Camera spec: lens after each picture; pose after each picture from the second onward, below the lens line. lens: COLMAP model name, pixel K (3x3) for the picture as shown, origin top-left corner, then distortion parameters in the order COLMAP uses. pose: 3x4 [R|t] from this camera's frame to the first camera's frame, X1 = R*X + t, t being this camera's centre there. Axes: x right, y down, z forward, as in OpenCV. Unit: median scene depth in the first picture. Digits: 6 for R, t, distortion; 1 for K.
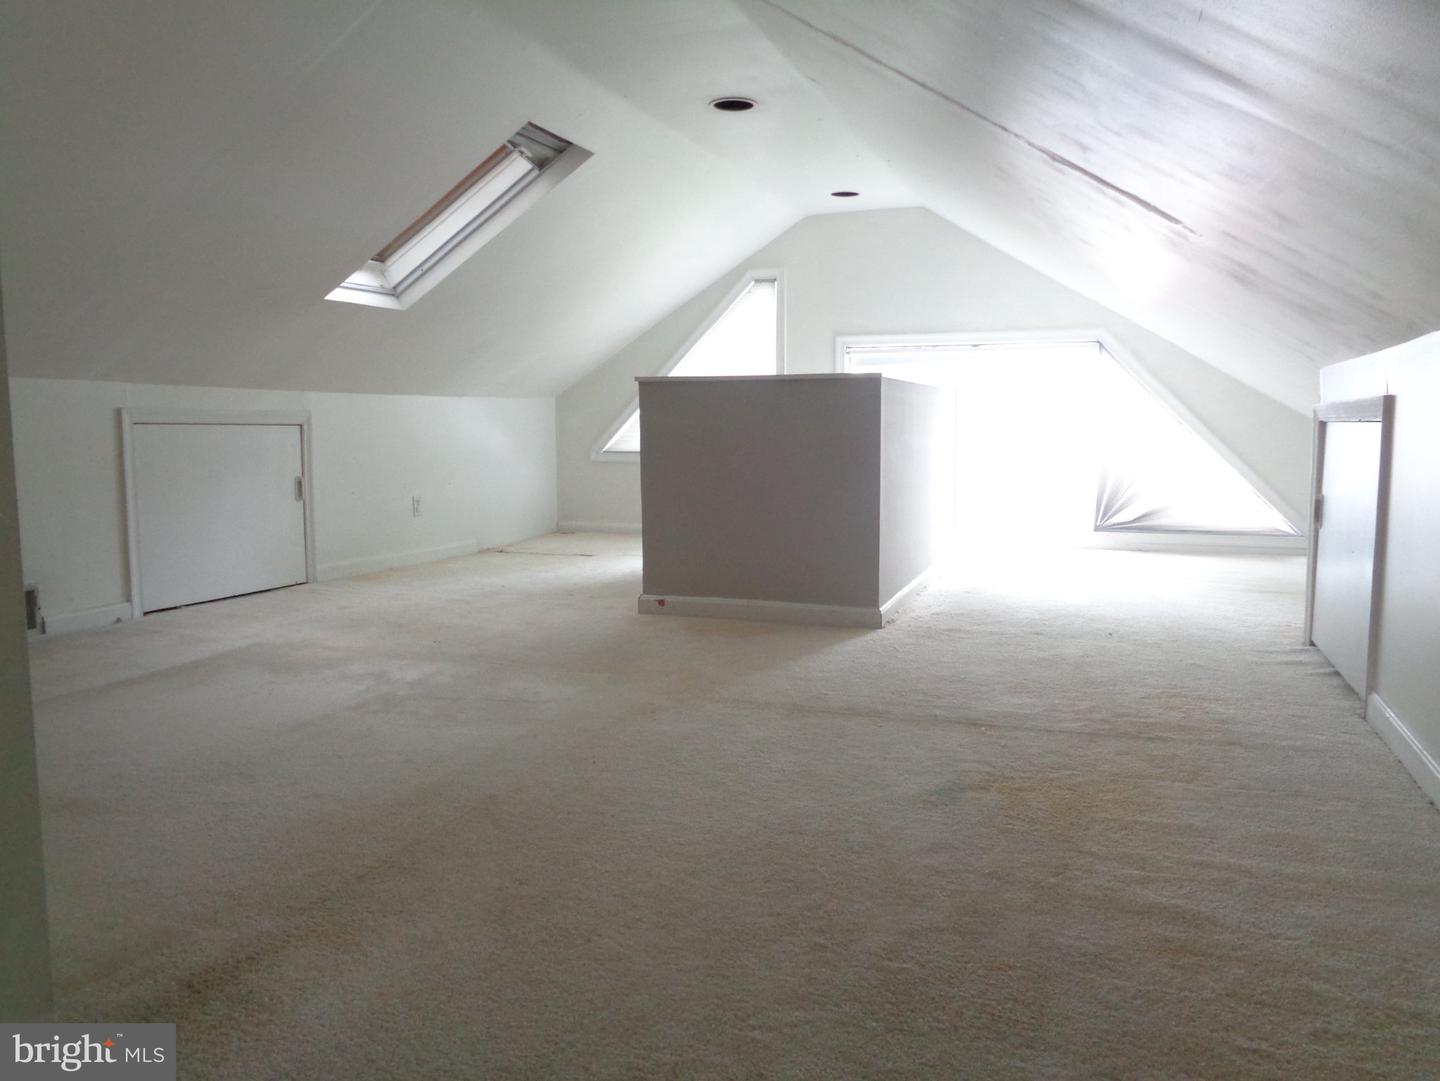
lens RADIAL K [[1047.5, 0, 718.4], [0, 1047.5, 541.6], [0, 0, 1]] dist [-0.013173, -0.003440]
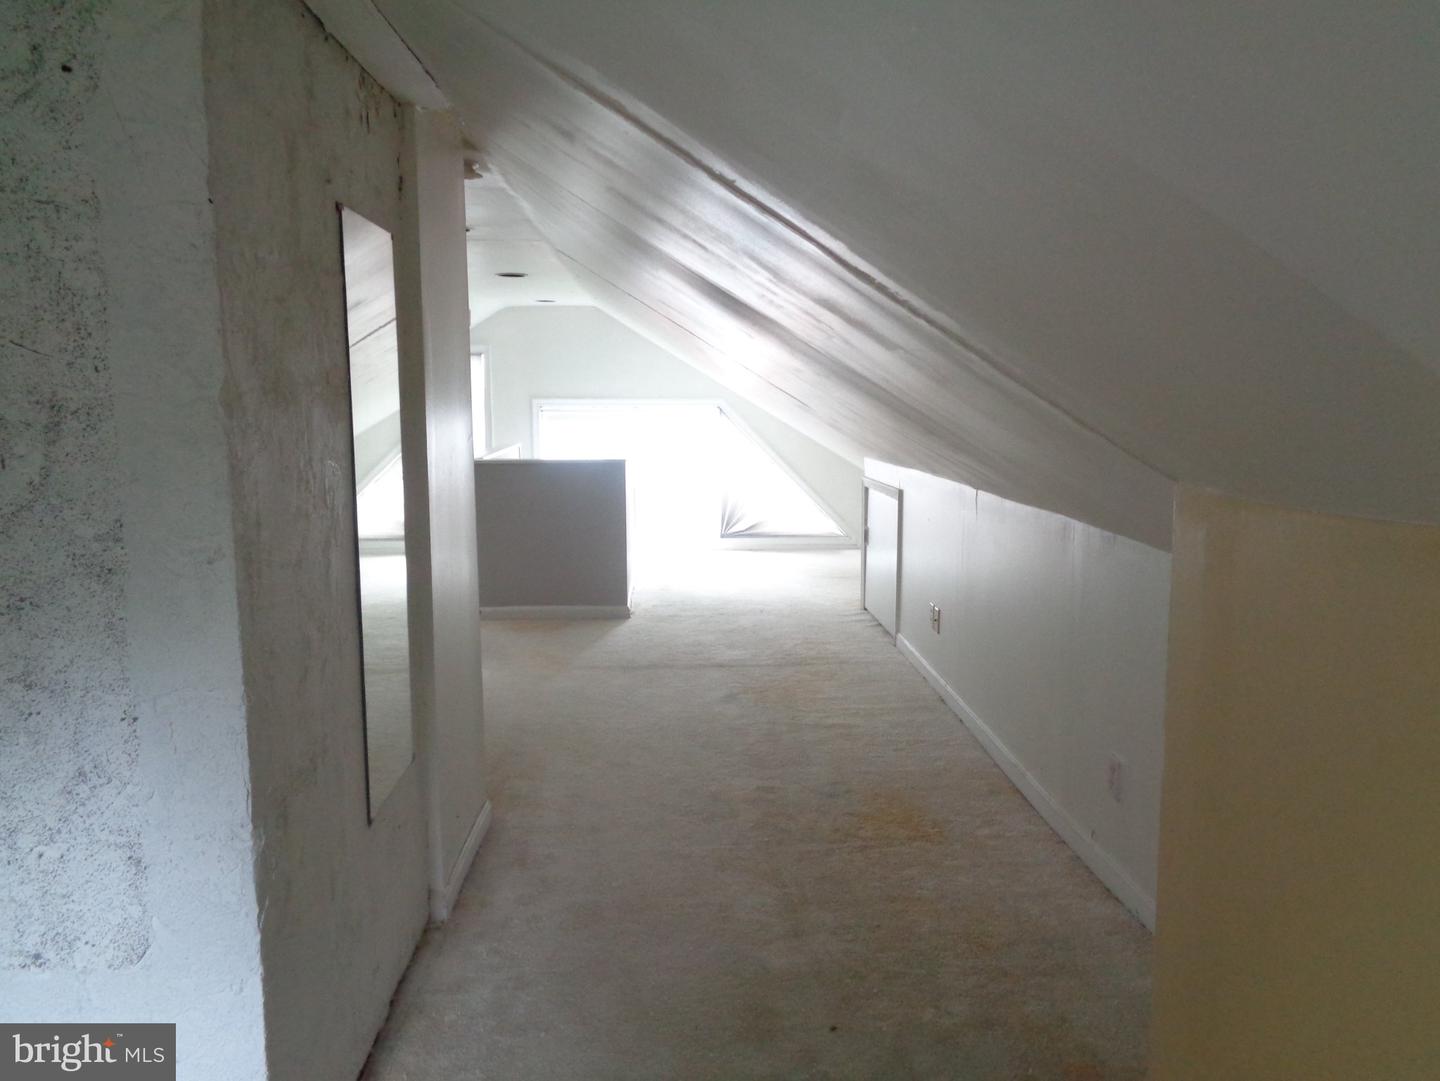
lens RADIAL K [[1189.9, 0, 652.5], [0, 1189.9, 545.2], [0, 0, 1]] dist [-0.002730, 0.000884]
pose [[0.926241, -0.055514, 0.372821, -0.653252], [0.042005, 0.998136, 0.044267, -0.144985], [-0.374584, -0.025342, 0.926847, -0.942760]]
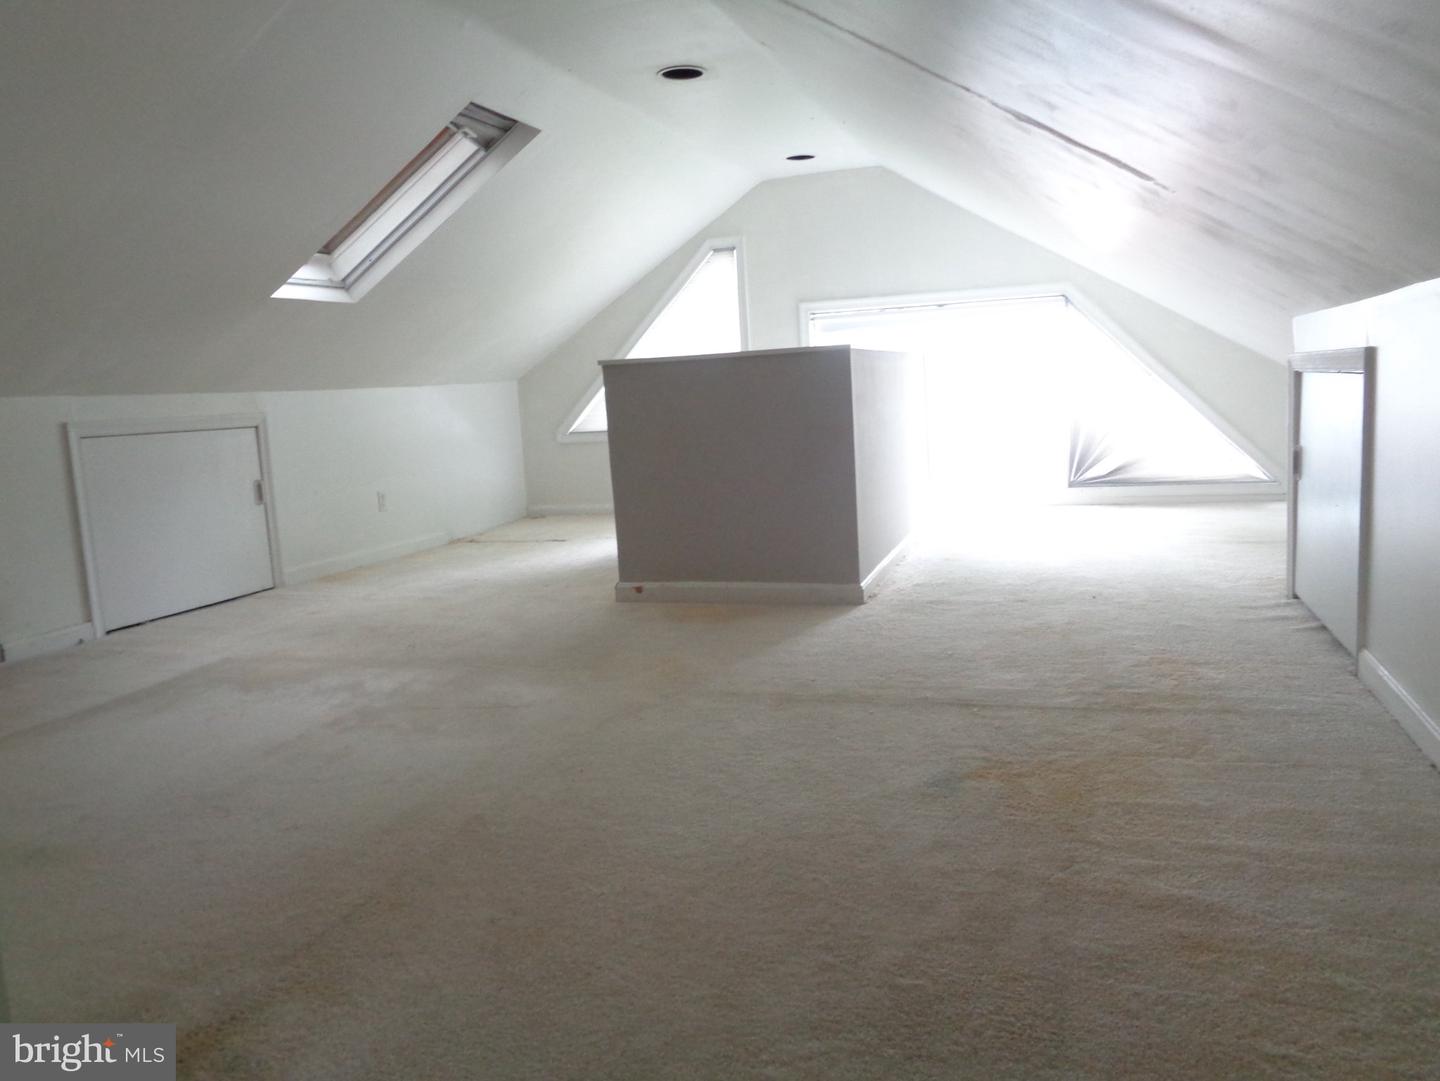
lens RADIAL K [[1041.6, 0, 716.9], [0, 1041.6, 541.4], [0, 0, 1]] dist [-0.023092, 0.003384]
pose [[0.998003, -0.058150, 0.024687, -0.003930], [0.057200, 0.997655, 0.037575, -0.027682], [-0.026814, -0.036087, 0.998989, 0.035688]]
